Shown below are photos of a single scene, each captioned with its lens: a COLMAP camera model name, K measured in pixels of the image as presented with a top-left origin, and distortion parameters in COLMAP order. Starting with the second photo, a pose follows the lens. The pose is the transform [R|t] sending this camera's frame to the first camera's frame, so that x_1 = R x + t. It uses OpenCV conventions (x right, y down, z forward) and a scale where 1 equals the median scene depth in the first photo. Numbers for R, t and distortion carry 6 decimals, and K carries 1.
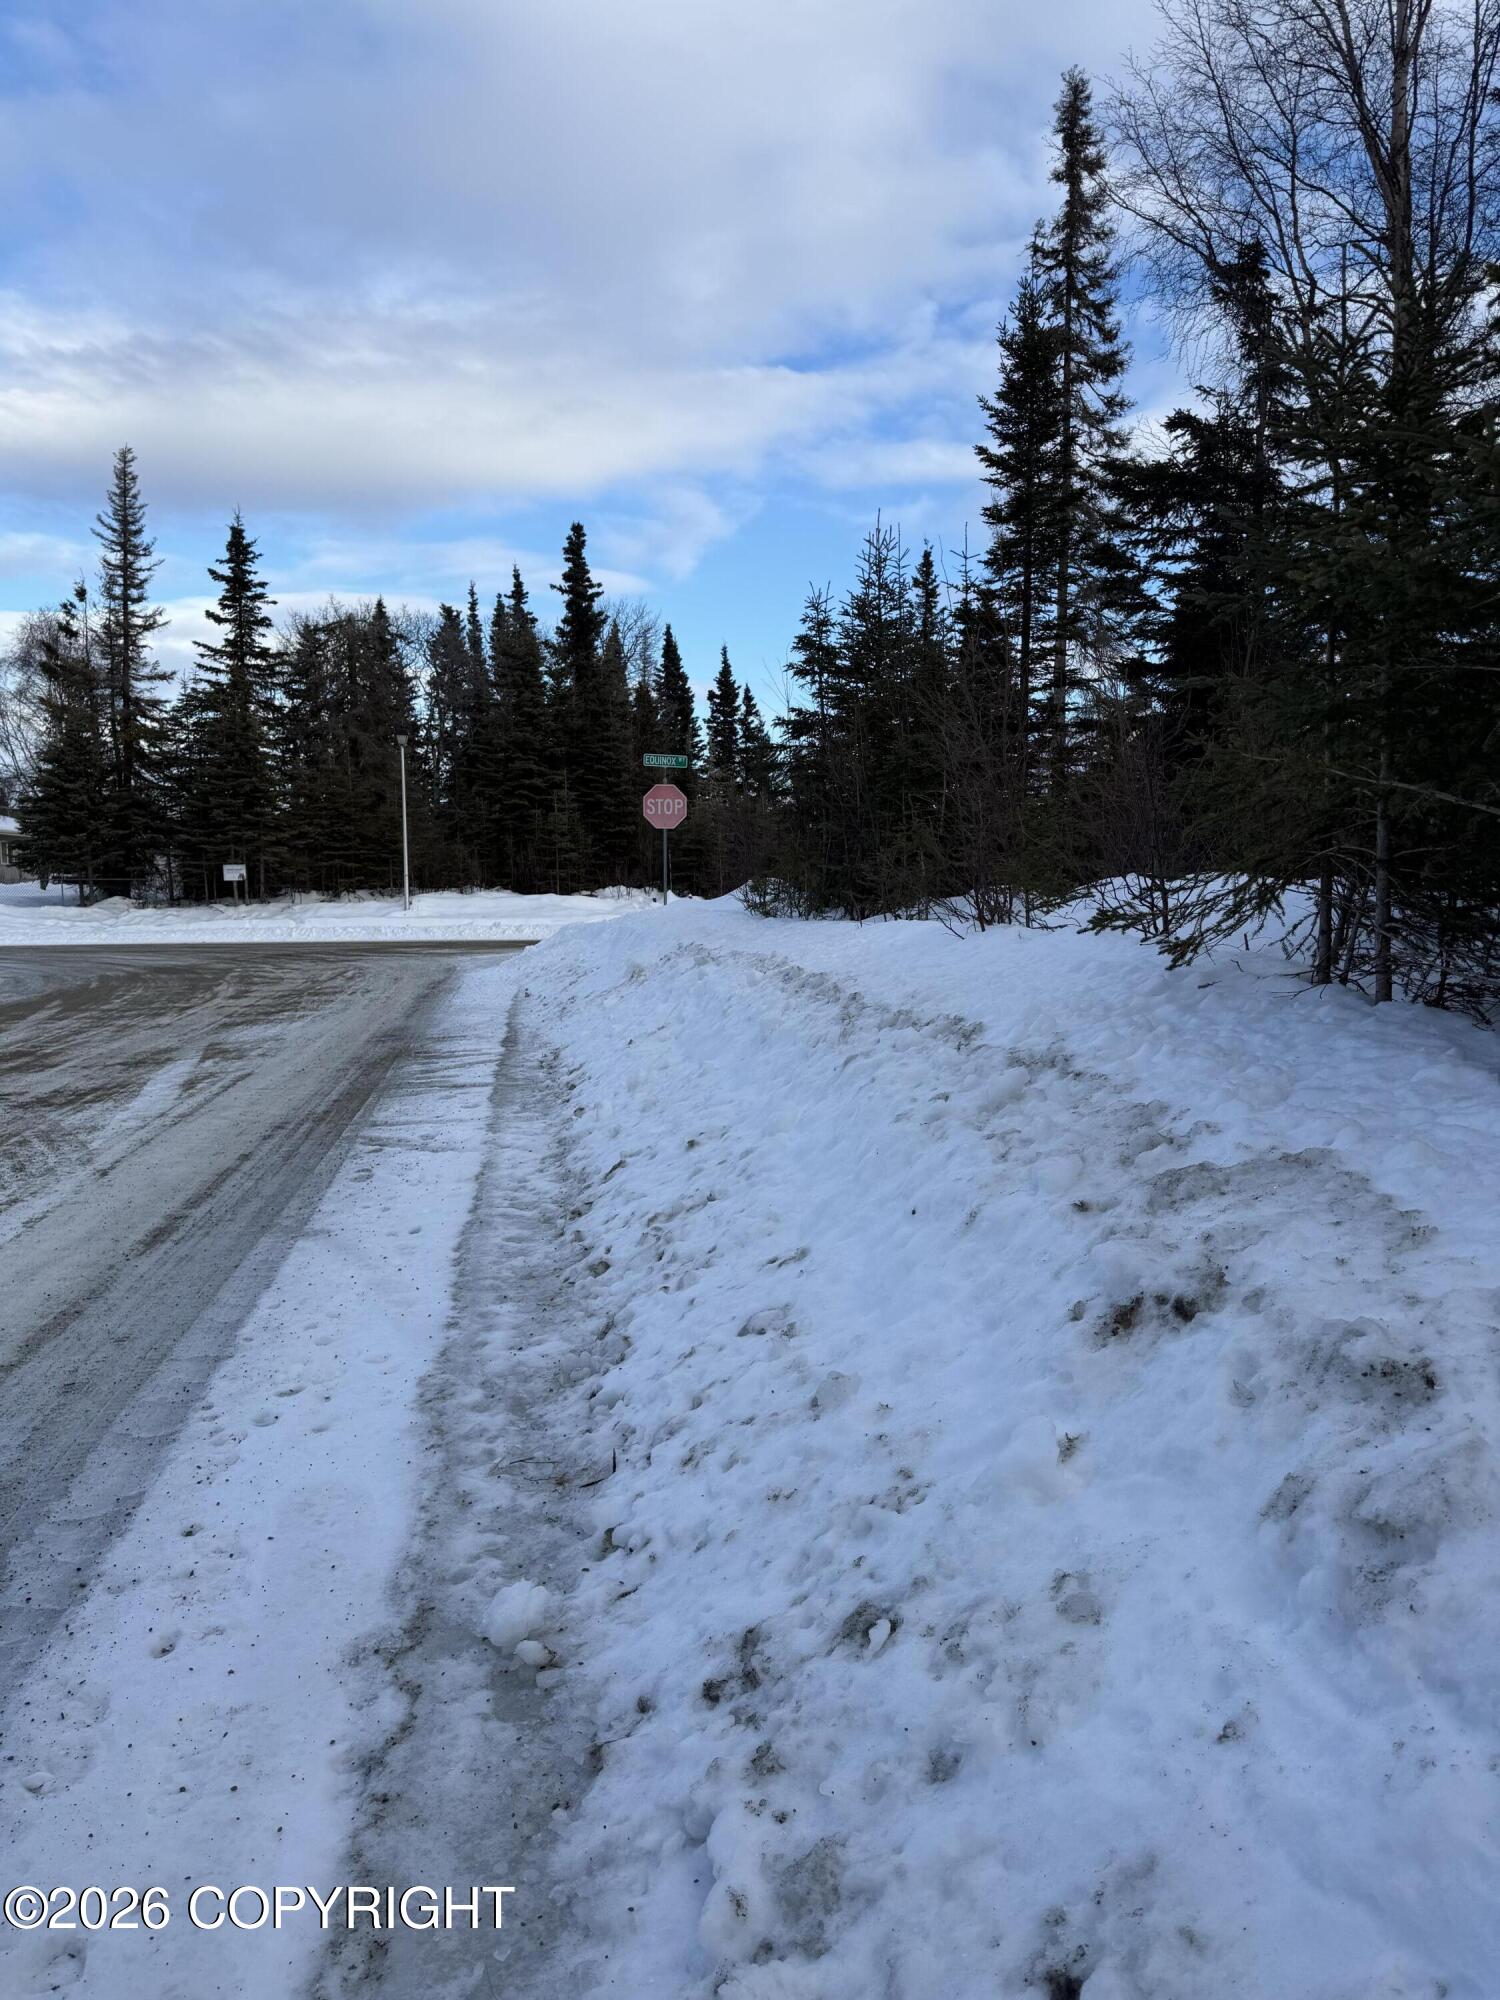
lens RADIAL K [[1396.9, 0, 751.0], [0, 1396.9, 1003.6], [0, 0, 1]] dist [-0.032023, -0.000615]
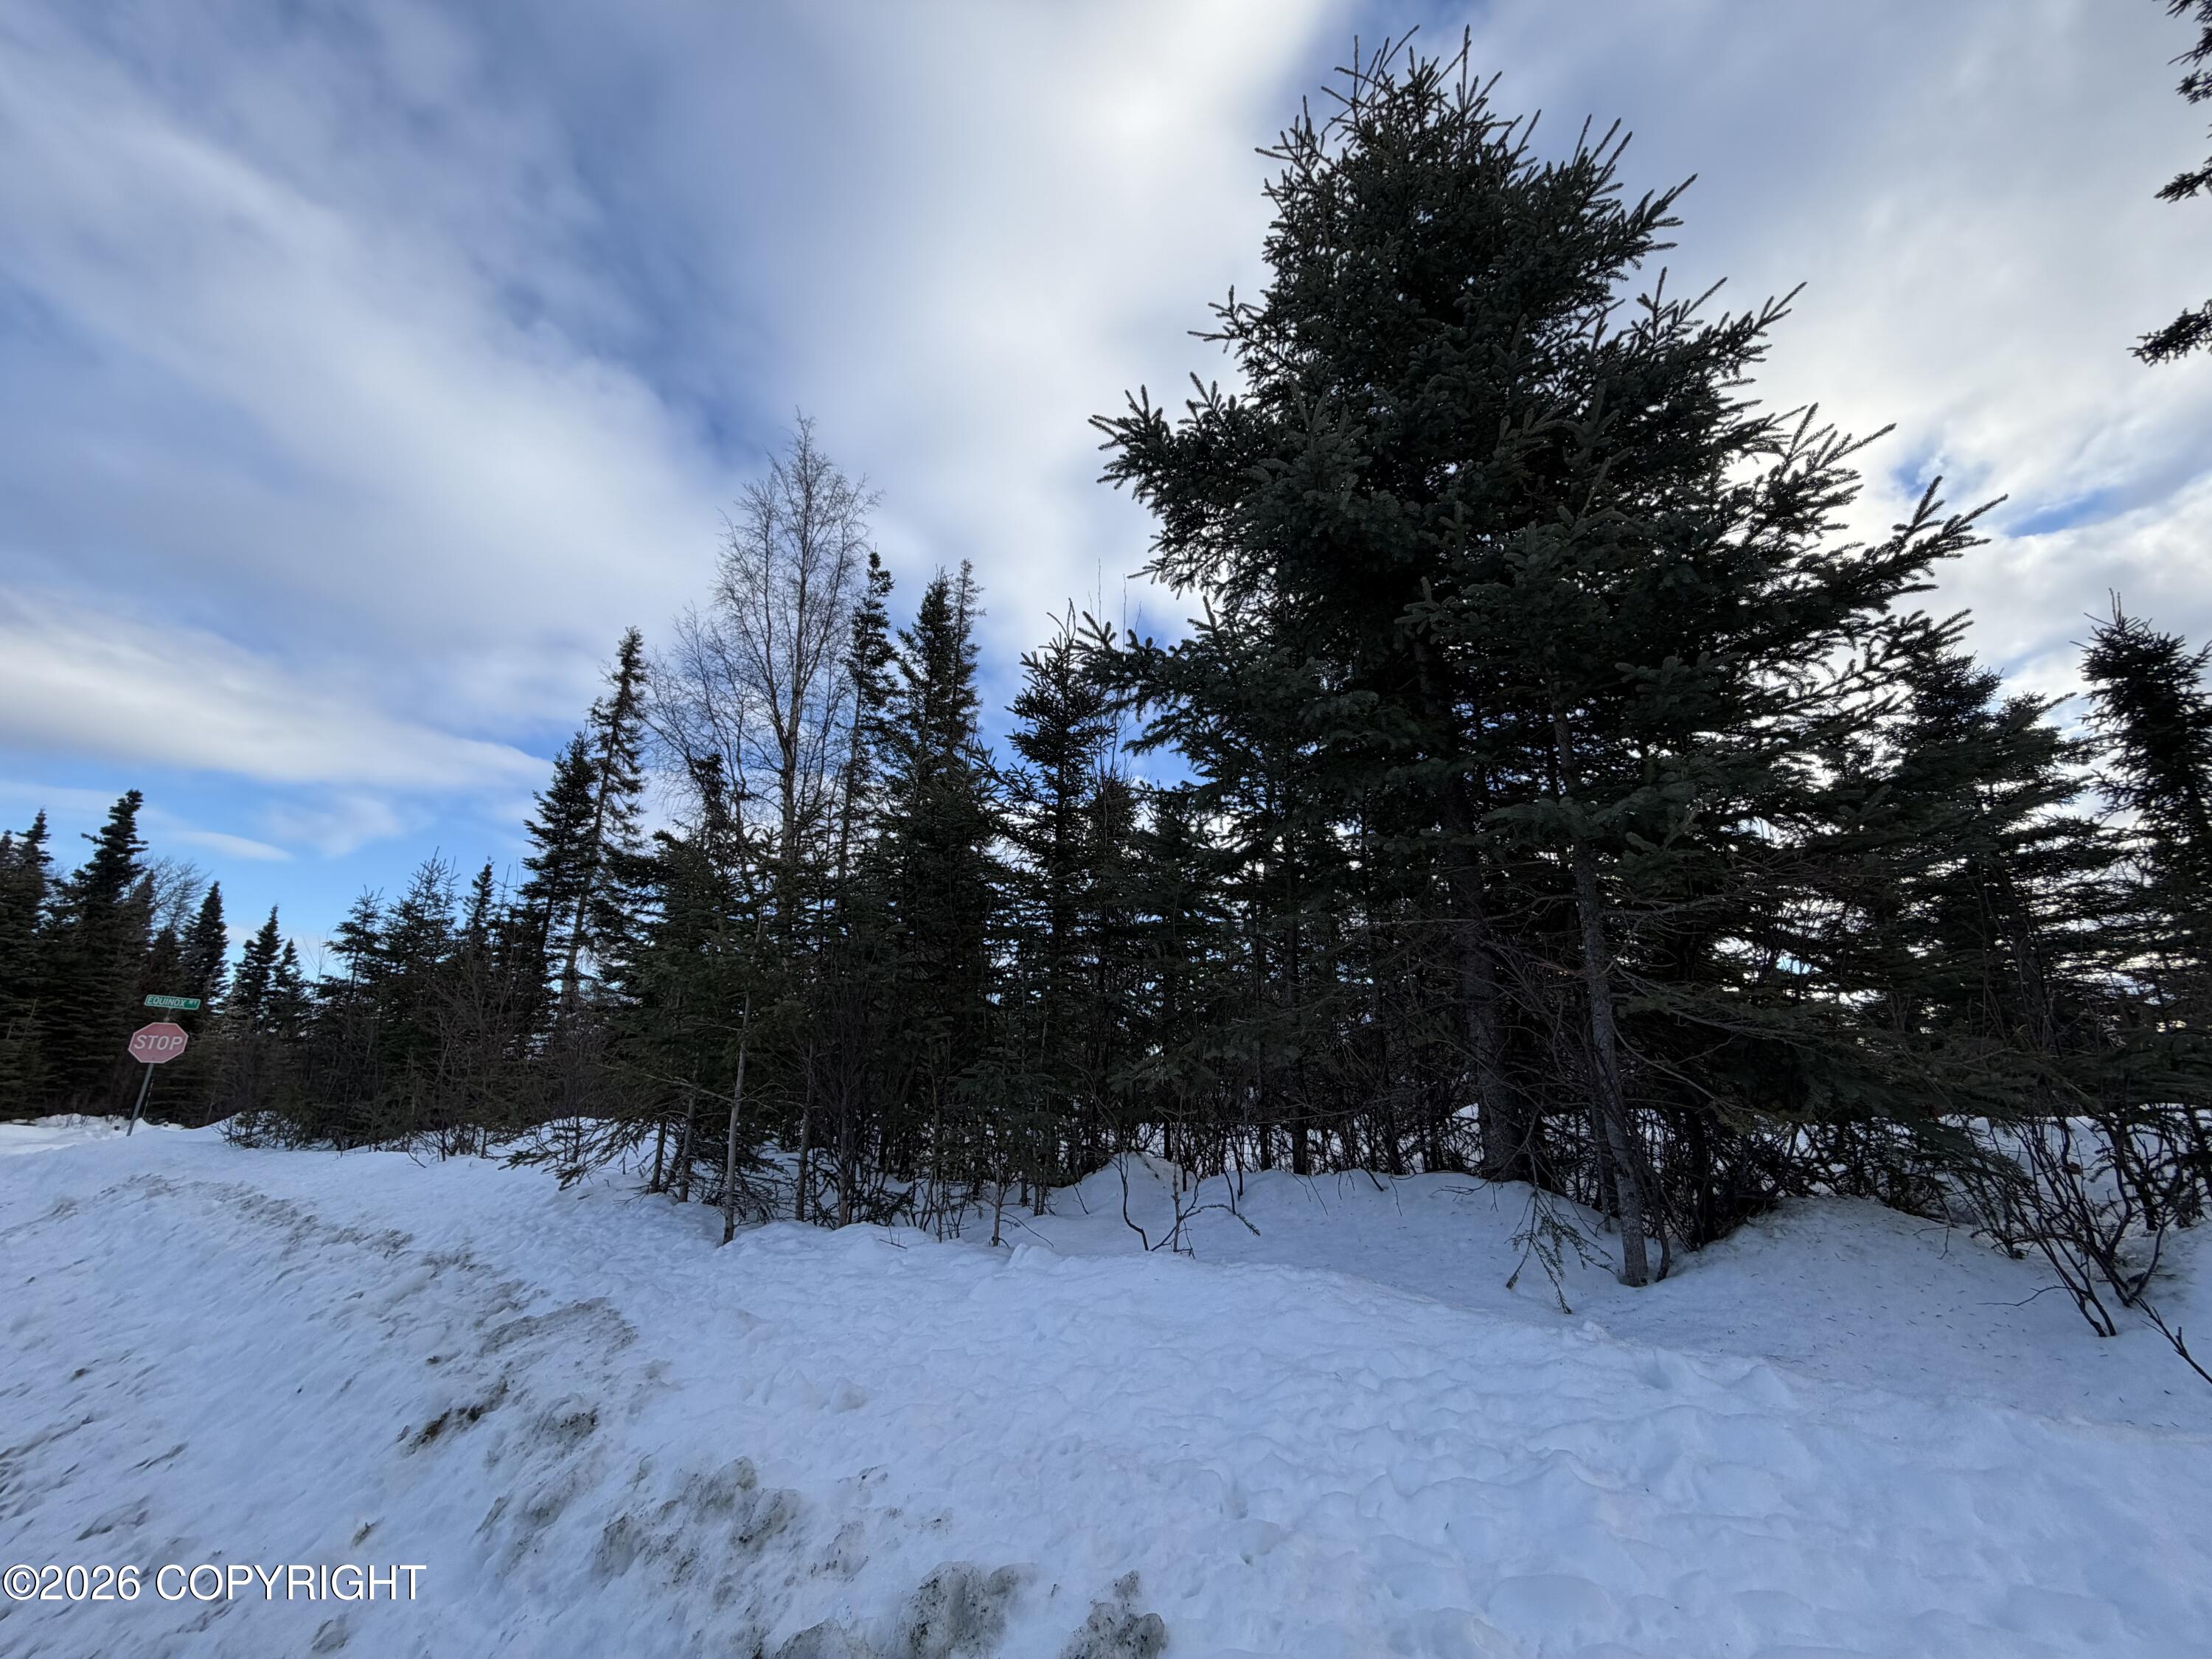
lens RADIAL K [[890.5, 0, 1107.2], [0, 890.5, 821.8], [0, 0, 1]] dist [0.002819, -0.001845]
pose [[0.737247, 0.215595, 0.640301, 0.007640], [0.052039, 0.926783, -0.371974, -0.000432], [-0.673616, 0.307558, 0.672049, -0.105969]]
